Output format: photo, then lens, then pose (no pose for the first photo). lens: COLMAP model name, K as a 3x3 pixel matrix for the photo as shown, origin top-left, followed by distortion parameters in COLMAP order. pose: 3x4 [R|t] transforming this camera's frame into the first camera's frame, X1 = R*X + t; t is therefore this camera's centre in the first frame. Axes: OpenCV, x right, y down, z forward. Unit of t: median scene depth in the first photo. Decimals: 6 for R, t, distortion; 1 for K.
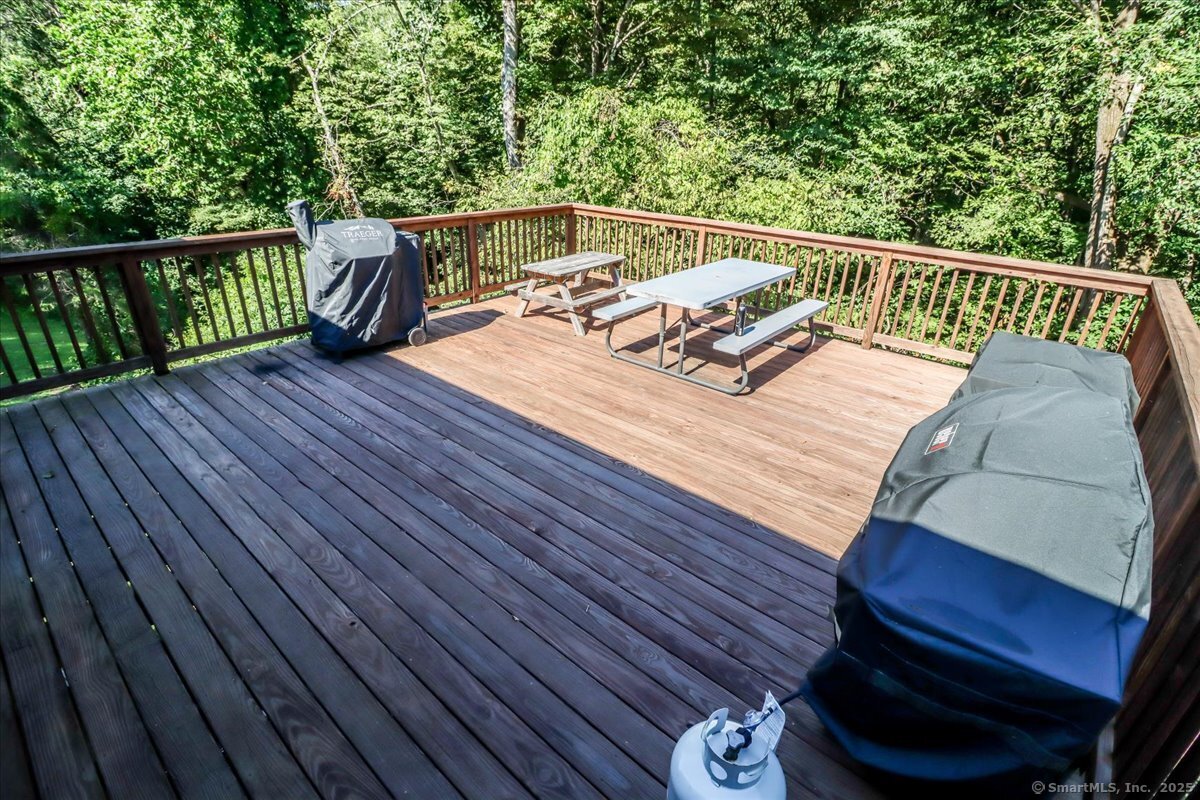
lens RADIAL K [[556.8, 0, 599.4], [0, 556.8, 391.9], [0, 0, 1]] dist [0.000806, -0.011535]
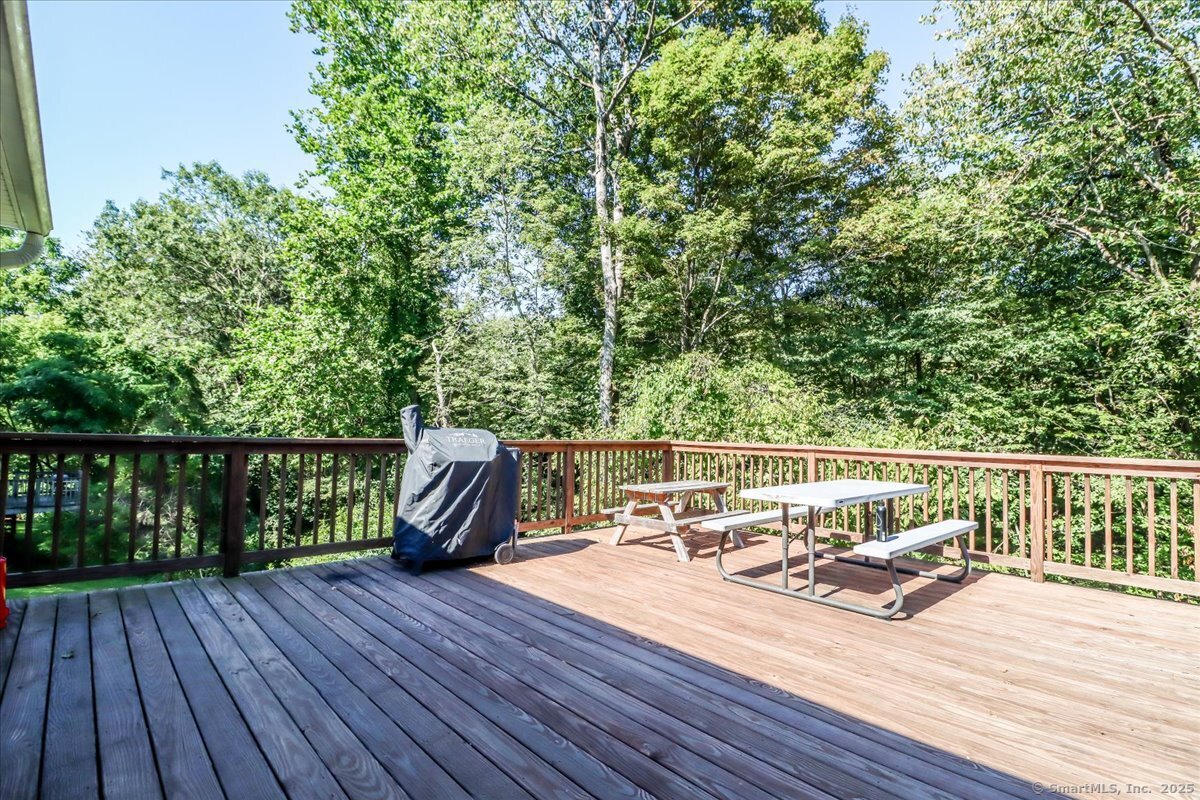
lens RADIAL K [[572.4, 0, 620.0], [0, 572.4, 400.9], [0, 0, 1]] dist [0.002407, -0.012854]
pose [[0.994184, -0.011205, -0.107115, -0.042462], [-0.039713, 0.886350, -0.461310, 0.112351], [0.100110, 0.462880, 0.880750, 0.095134]]
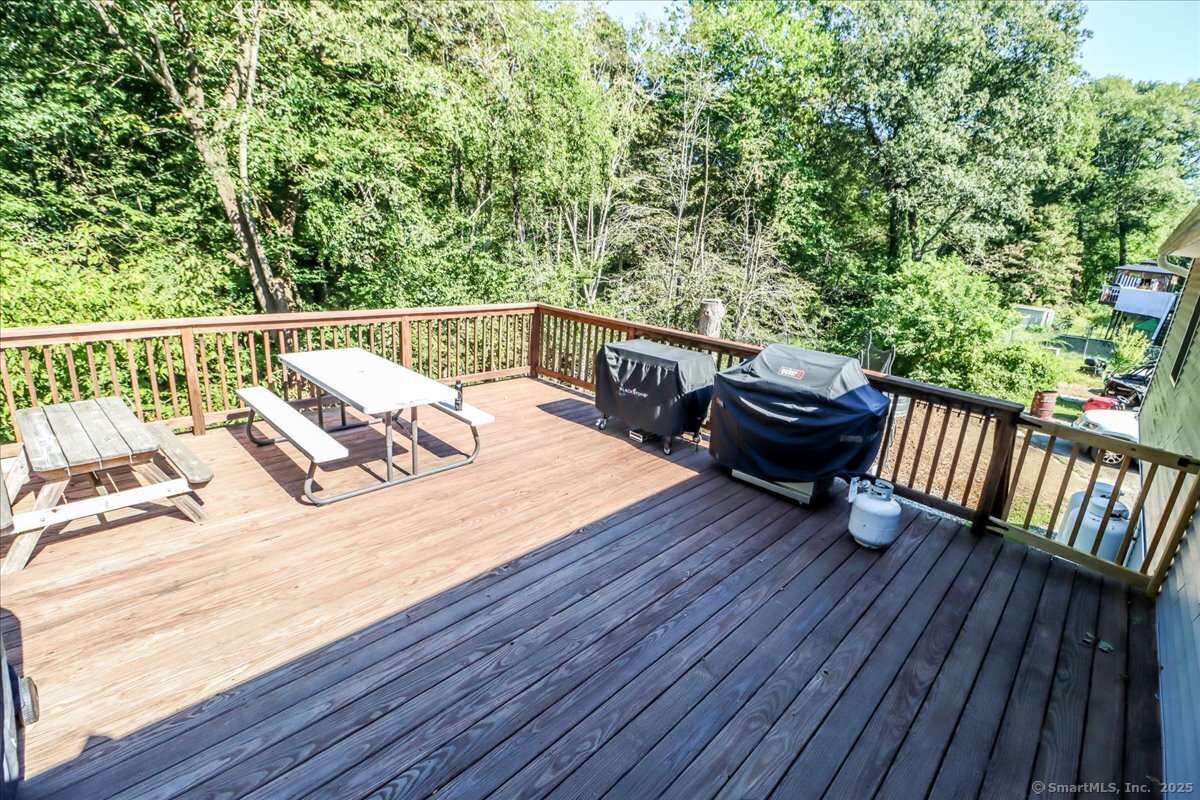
lens RADIAL K [[556.8, 0, 599.4], [0, 556.8, 391.9], [0, 0, 1]] dist [0.000806, -0.011535]
pose [[0.063378, -0.299596, 0.951959, -0.682000], [0.350552, 0.899777, 0.259835, -0.289623], [-0.934396, 0.317244, 0.162050, 0.509540]]
